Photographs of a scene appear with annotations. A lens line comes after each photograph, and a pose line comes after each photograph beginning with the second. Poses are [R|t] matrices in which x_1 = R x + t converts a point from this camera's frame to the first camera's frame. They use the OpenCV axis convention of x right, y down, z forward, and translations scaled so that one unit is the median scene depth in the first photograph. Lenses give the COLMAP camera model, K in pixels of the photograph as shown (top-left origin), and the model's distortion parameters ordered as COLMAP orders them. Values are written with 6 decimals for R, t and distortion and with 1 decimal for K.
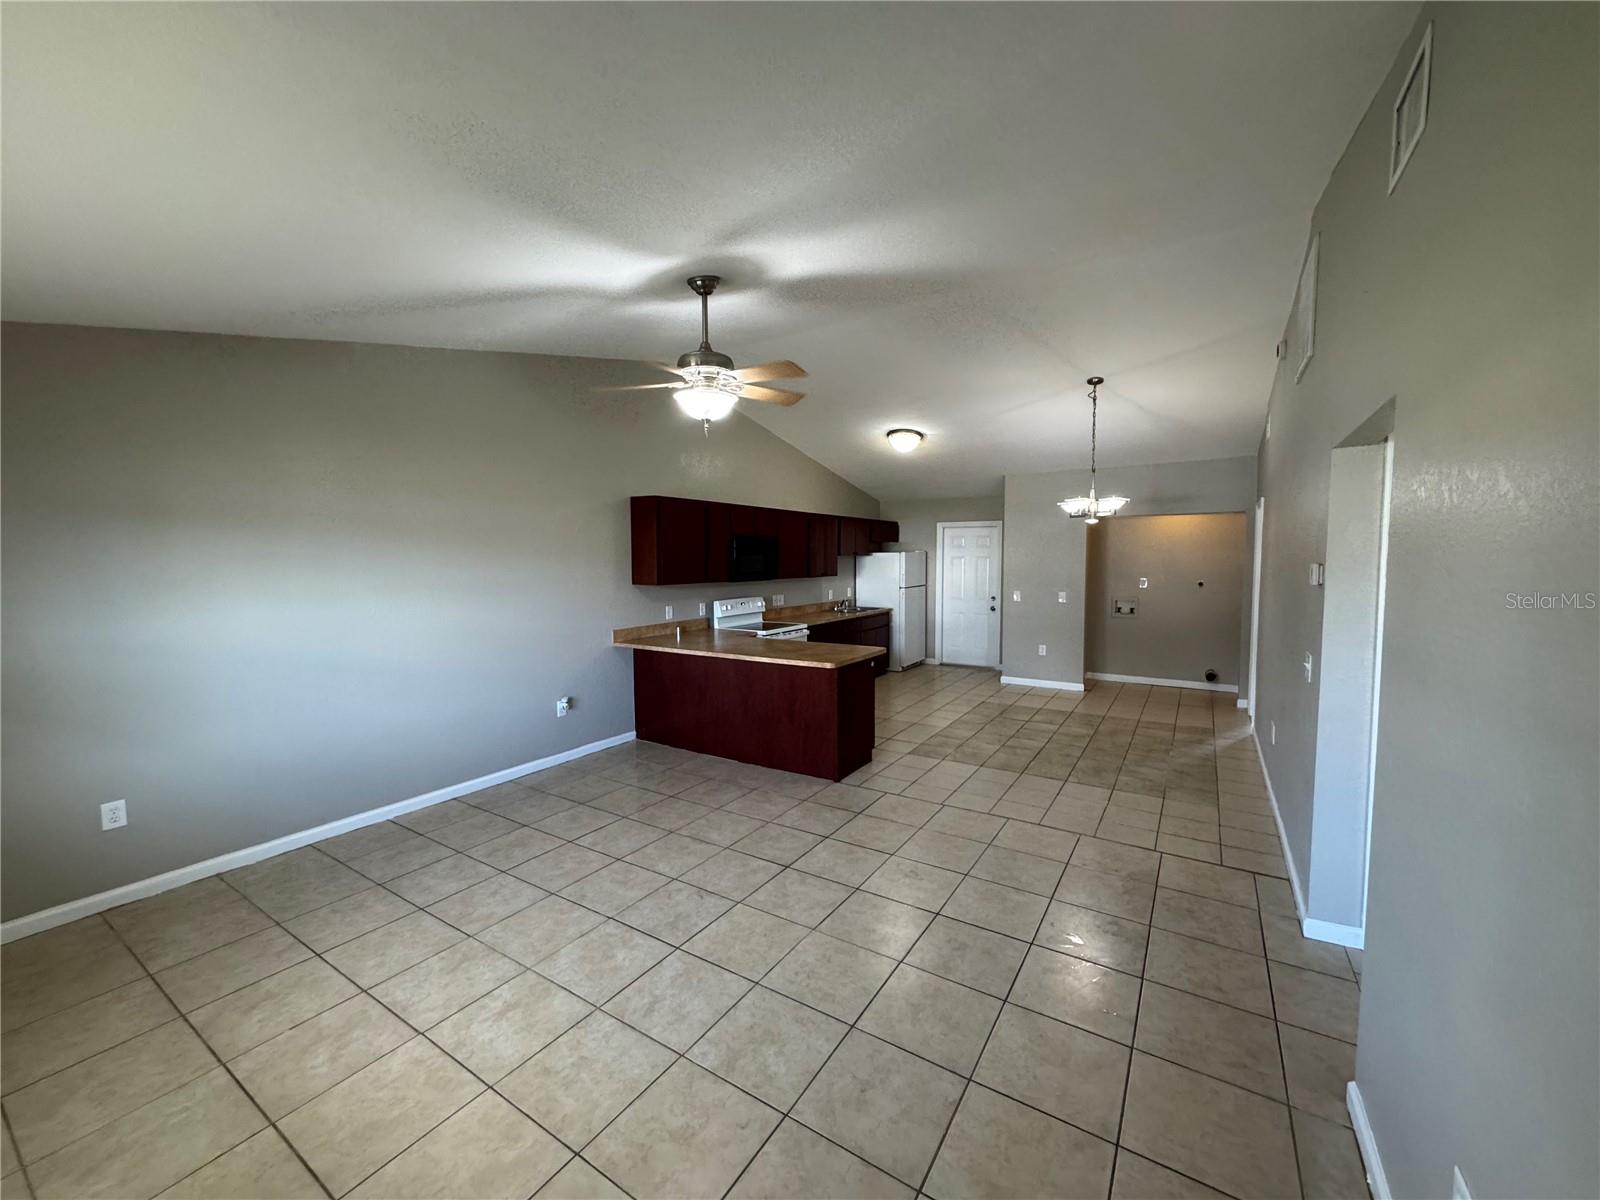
lens RADIAL K [[632.9, 0, 795.7], [0, 632.9, 597.5], [0, 0, 1]] dist [-0.002578, 0.000682]
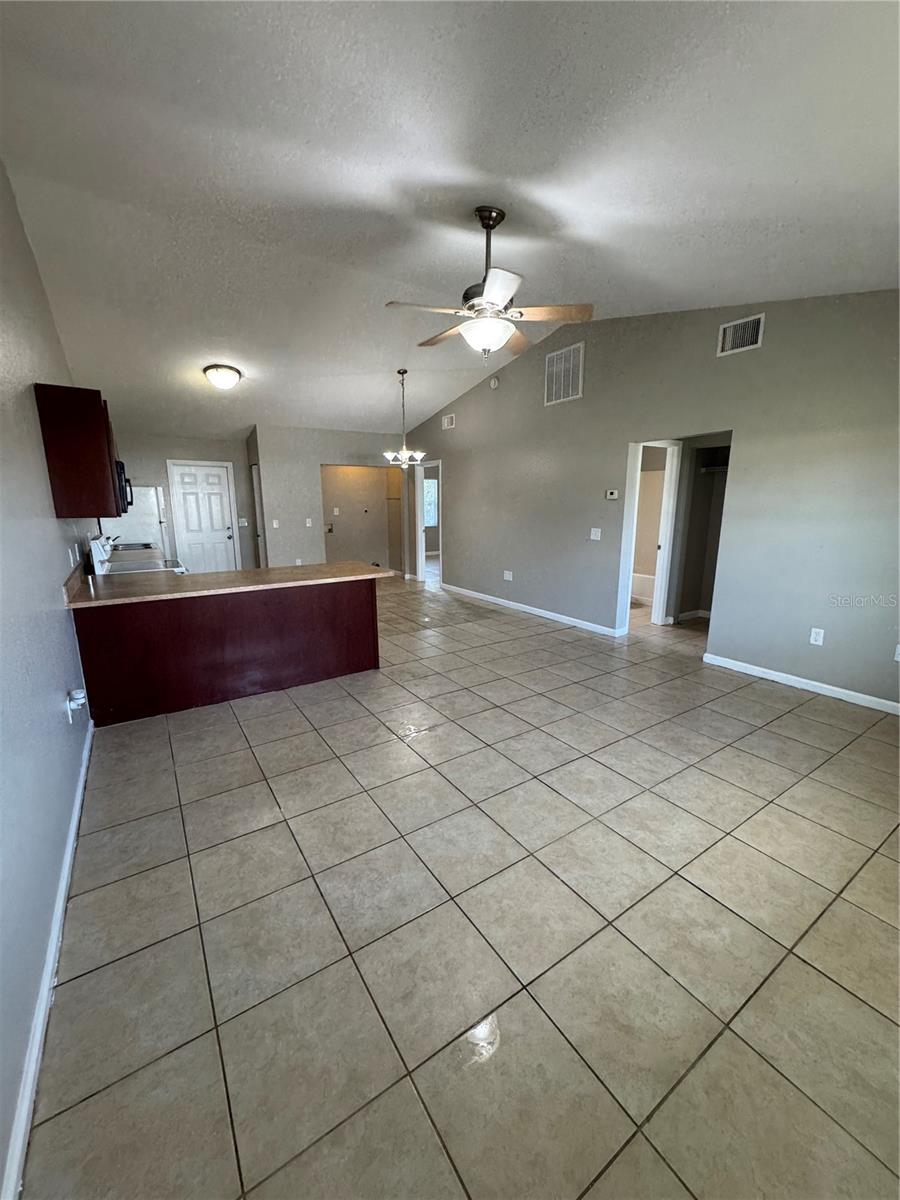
lens RADIAL K [[474.7, 0, 449.7], [0, 474.7, 601.9], [0, 0, 1]] dist [-0.002578, 0.000682]
pose [[0.400387, -0.190169, 0.896396, -0.495695], [0.060303, 0.981576, 0.181304, -0.000084], [-0.914360, -0.018537, 0.404478, 0.350111]]
